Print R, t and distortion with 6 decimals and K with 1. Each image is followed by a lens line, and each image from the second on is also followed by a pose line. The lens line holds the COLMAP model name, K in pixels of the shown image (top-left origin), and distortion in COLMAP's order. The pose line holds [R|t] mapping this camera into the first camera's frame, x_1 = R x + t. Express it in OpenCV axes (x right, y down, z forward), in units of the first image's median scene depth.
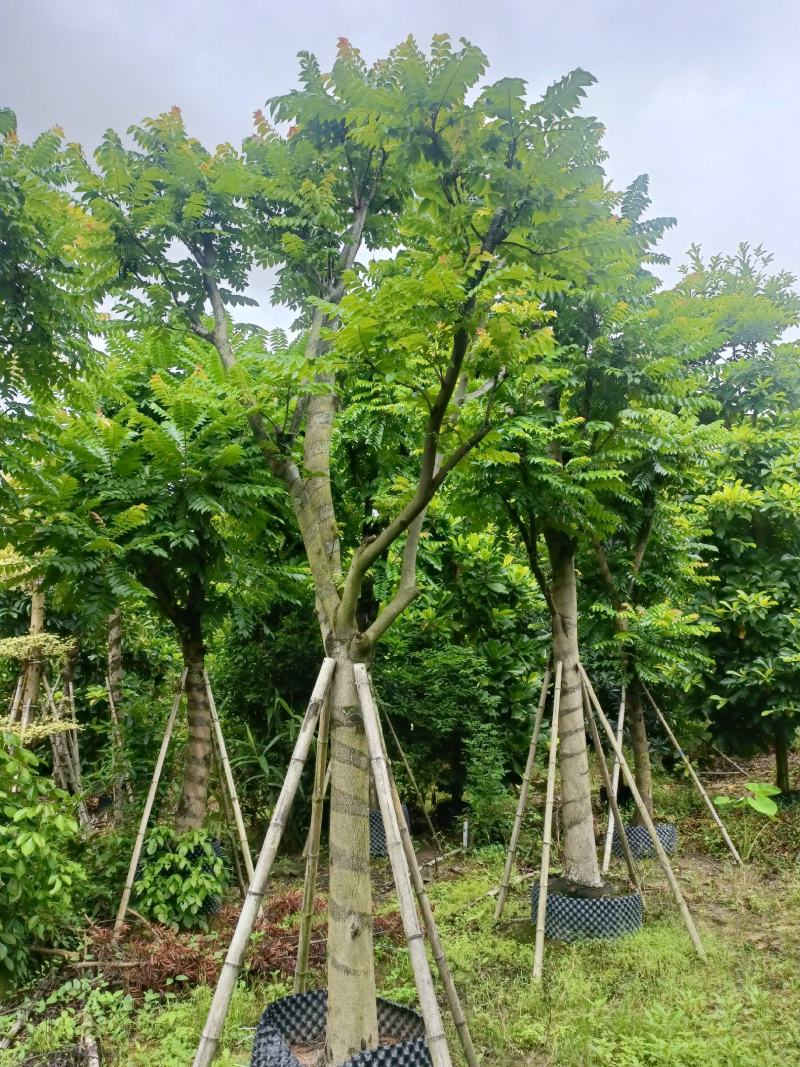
lens RADIAL K [[793.8, 0, 400.8], [0, 793.8, 538.6], [0, 0, 1]] dist [0.097109, -0.086583]
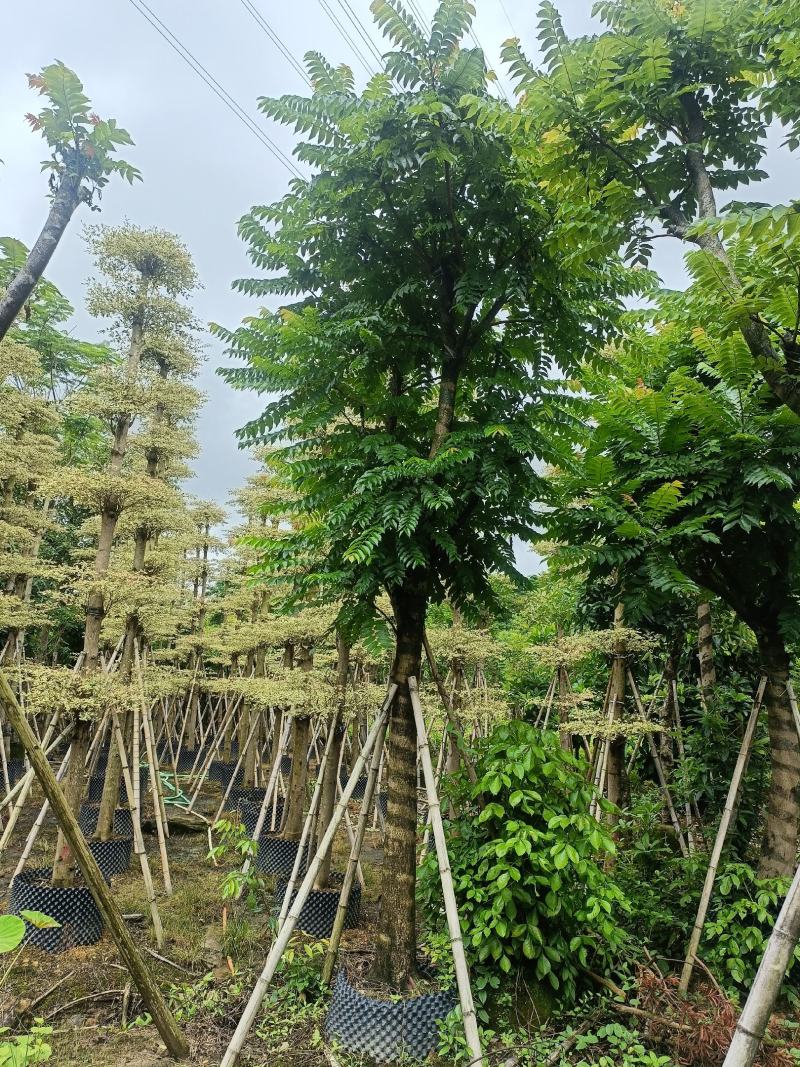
lens RADIAL K [[806.0, 0, 453.8], [0, 806.0, 542.9], [0, 0, 1]] dist [0.101607, -0.116060]
pose [[0.762309, -0.033013, -0.646371, 0.045149], [0.039354, 0.999215, -0.004623, 0.015907], [0.646016, -0.021913, 0.763009, 0.173954]]
